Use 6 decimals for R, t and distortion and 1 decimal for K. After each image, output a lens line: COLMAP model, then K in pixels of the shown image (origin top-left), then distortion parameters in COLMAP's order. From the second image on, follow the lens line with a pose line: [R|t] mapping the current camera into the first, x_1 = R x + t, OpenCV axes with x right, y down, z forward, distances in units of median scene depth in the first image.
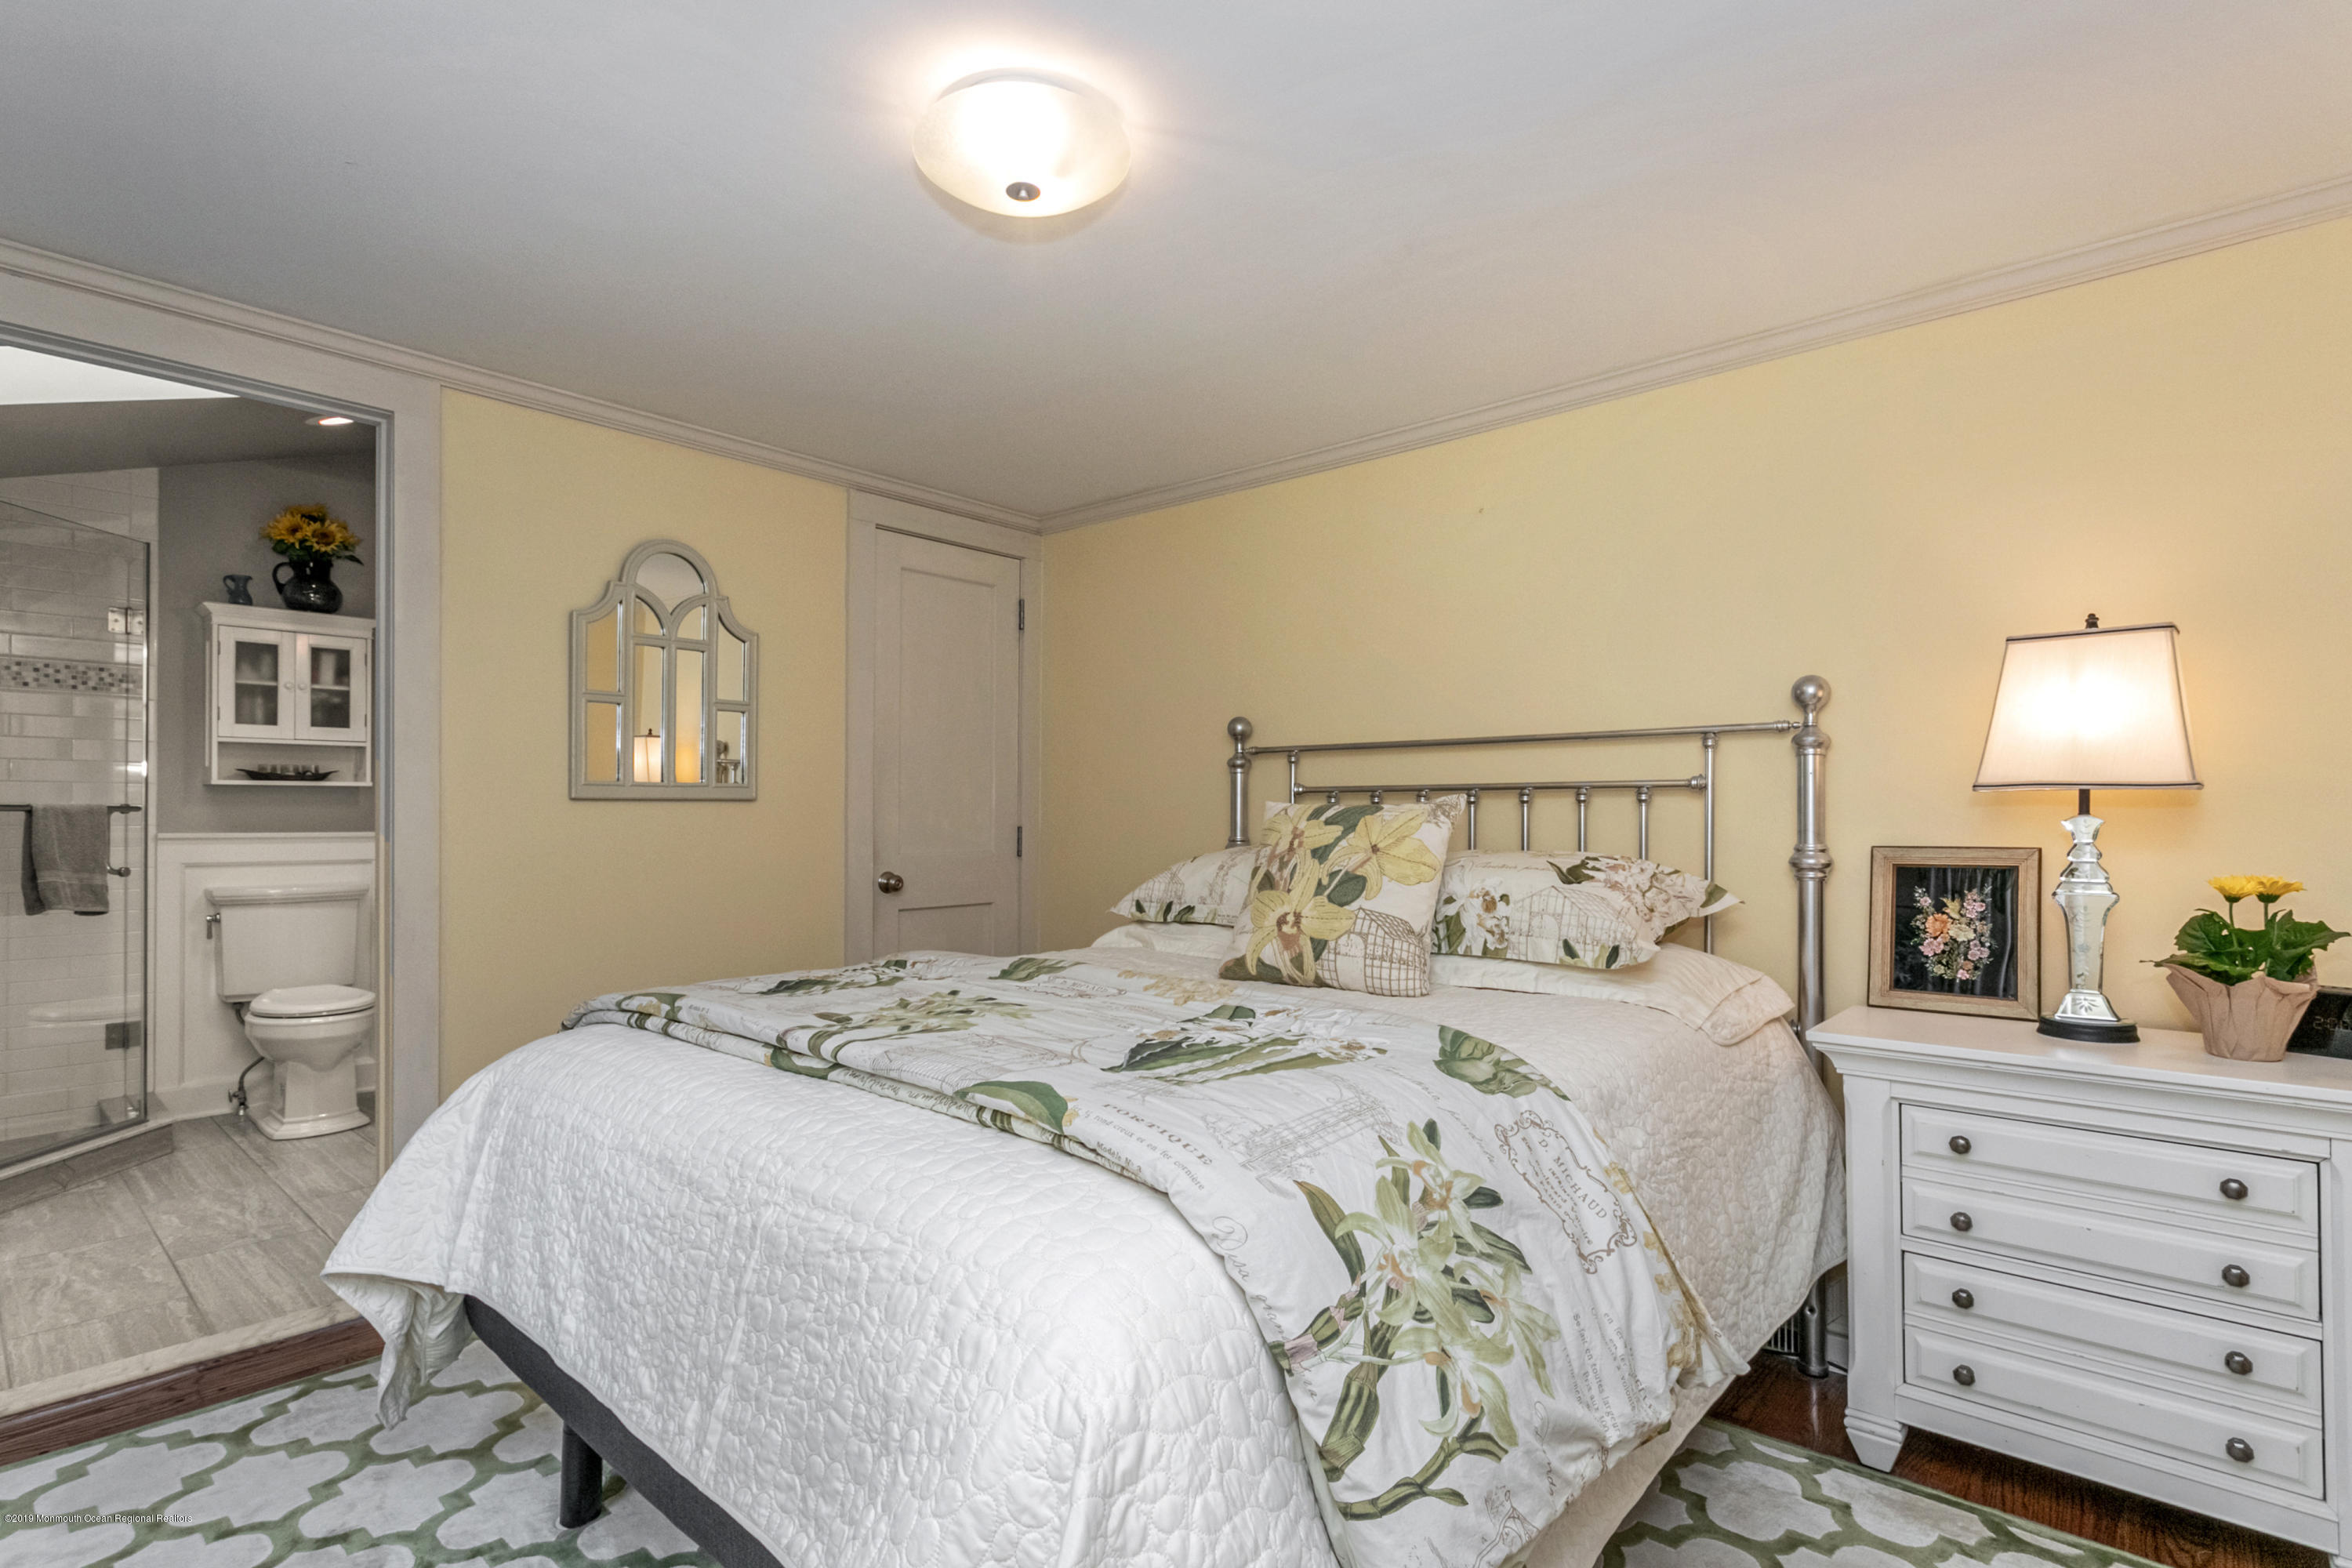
lens RADIAL K [[1115.1, 0, 1177.0], [0, 1115.1, 800.6], [0, 0, 1]] dist [-0.001693, 0.001861]
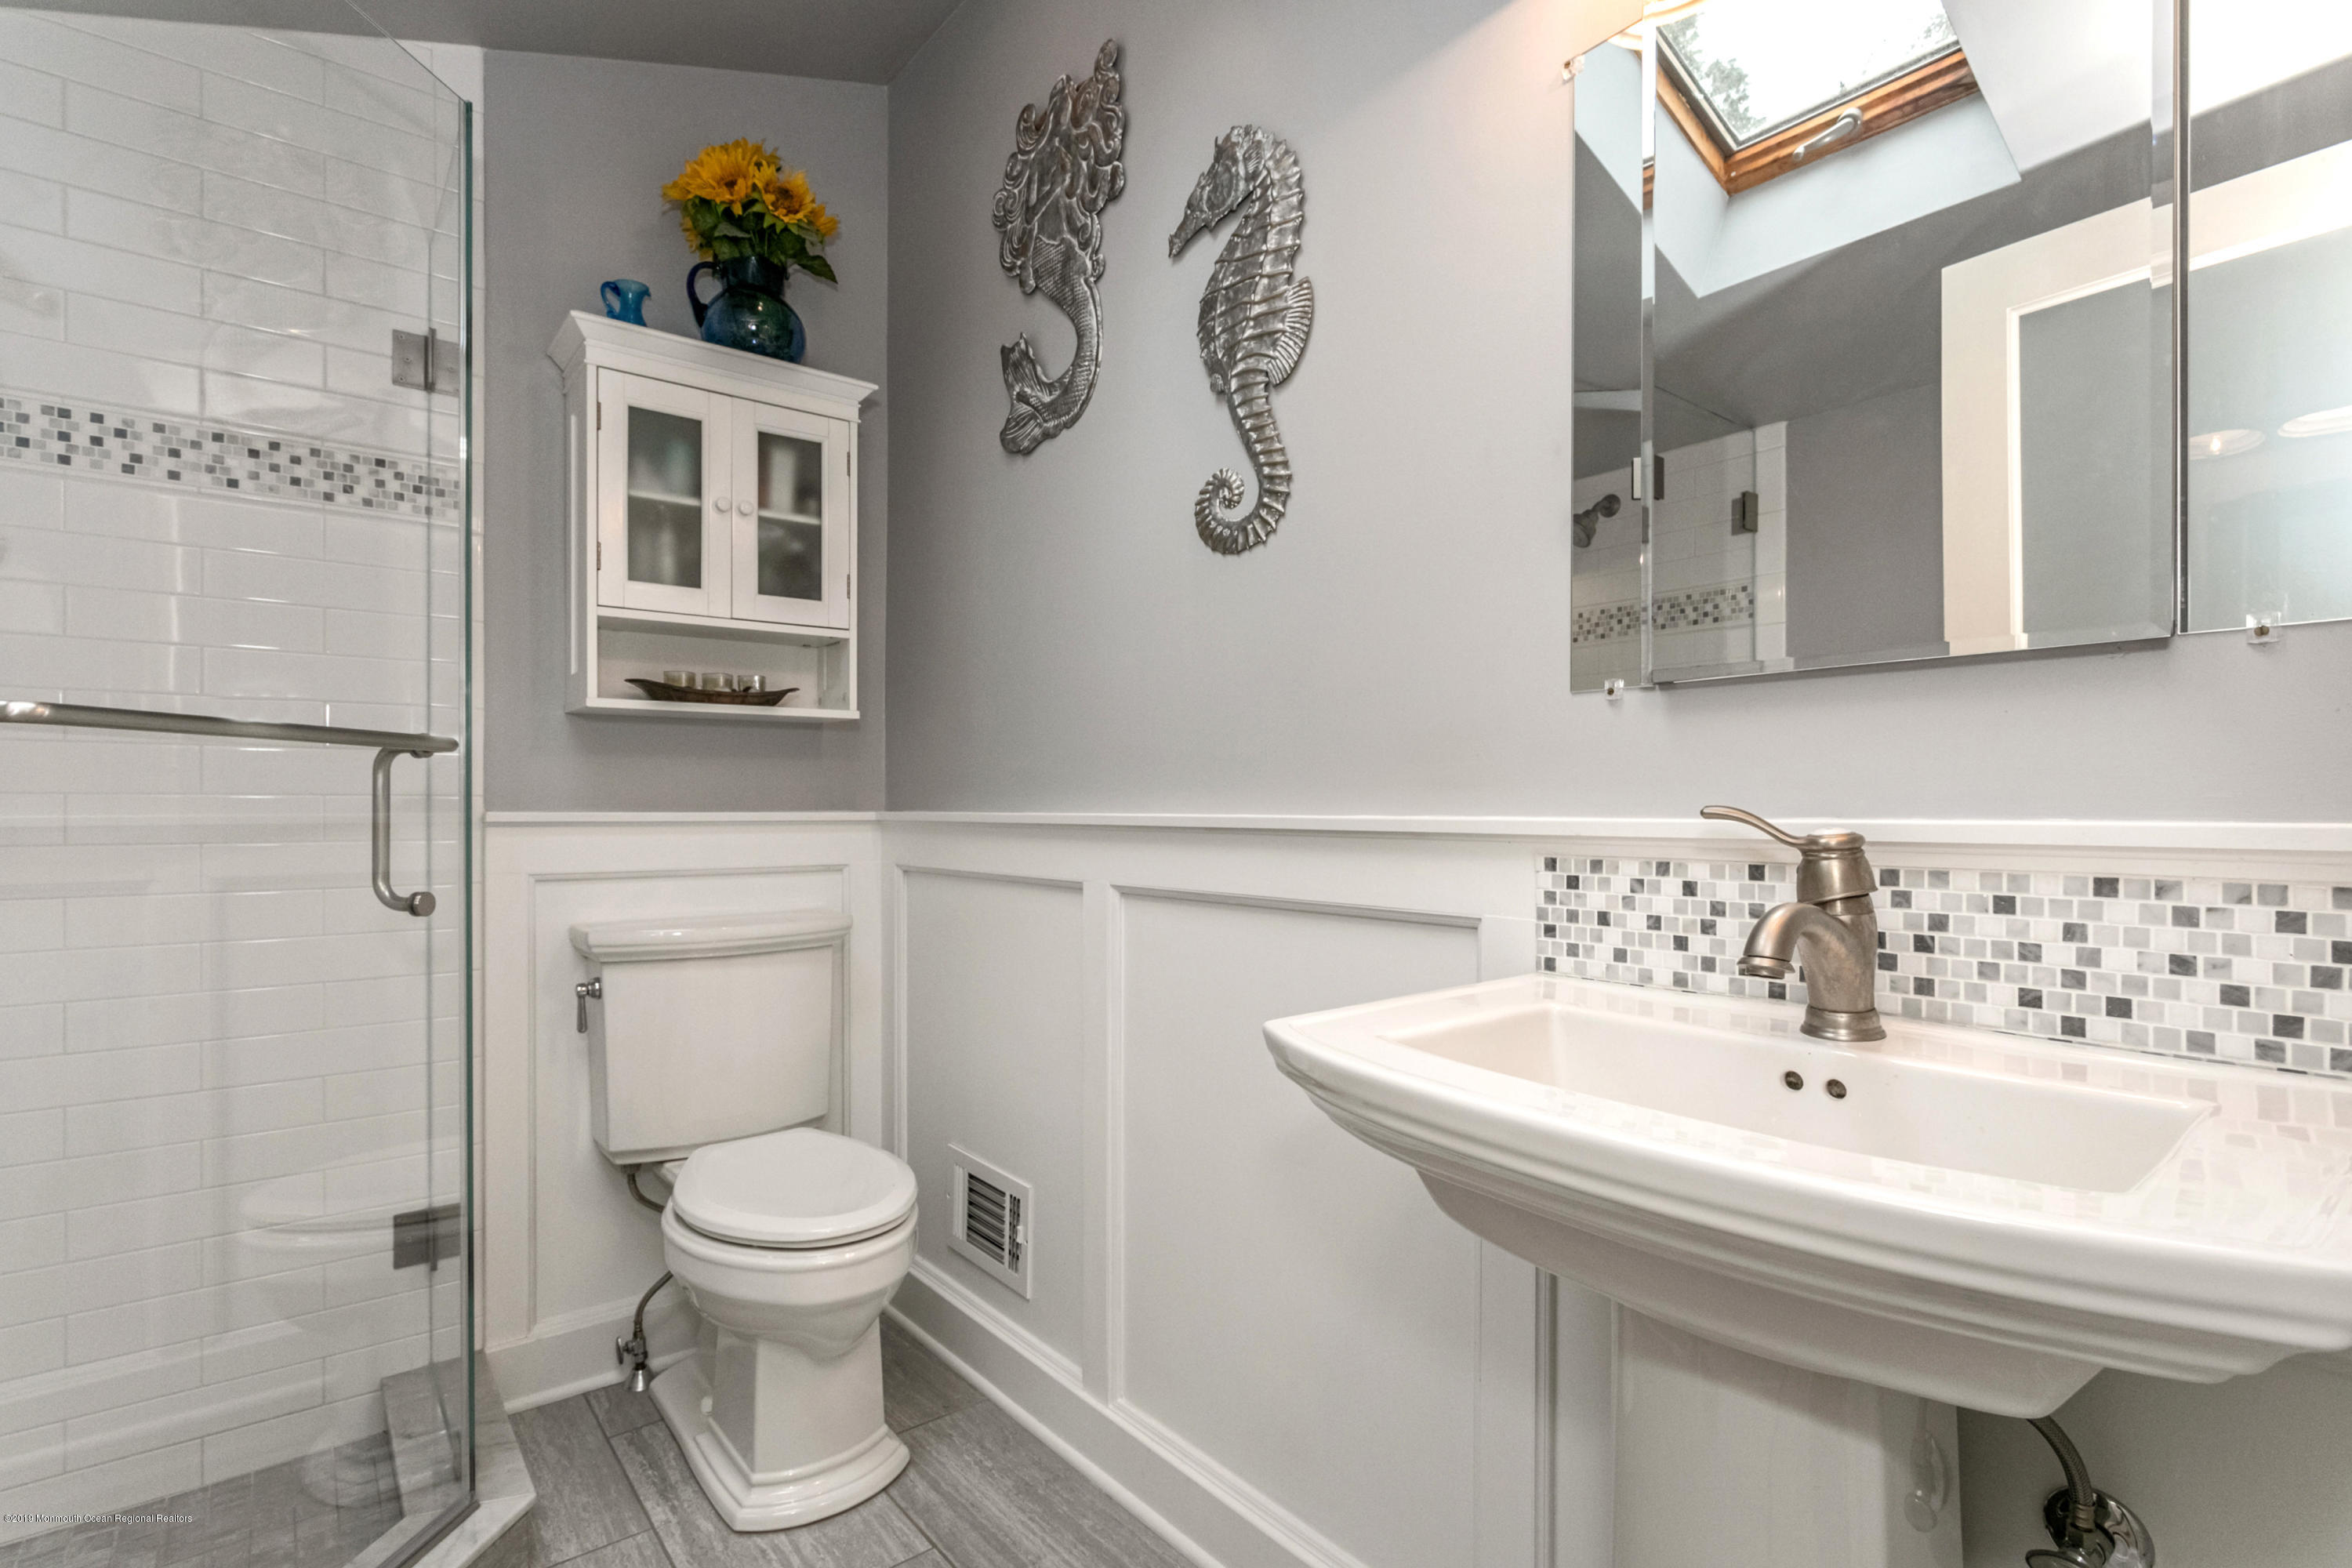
lens RADIAL K [[1115.1, 0, 1181.5], [0, 1115.1, 797.7], [0, 0, 1]] dist [-0.001693, 0.001861]
pose [[0.985929, -0.007080, -0.167012, -0.522035], [0.007299, 0.999973, 0.000696, 0.024157], [0.167002, -0.001906, 0.985955, 0.558829]]
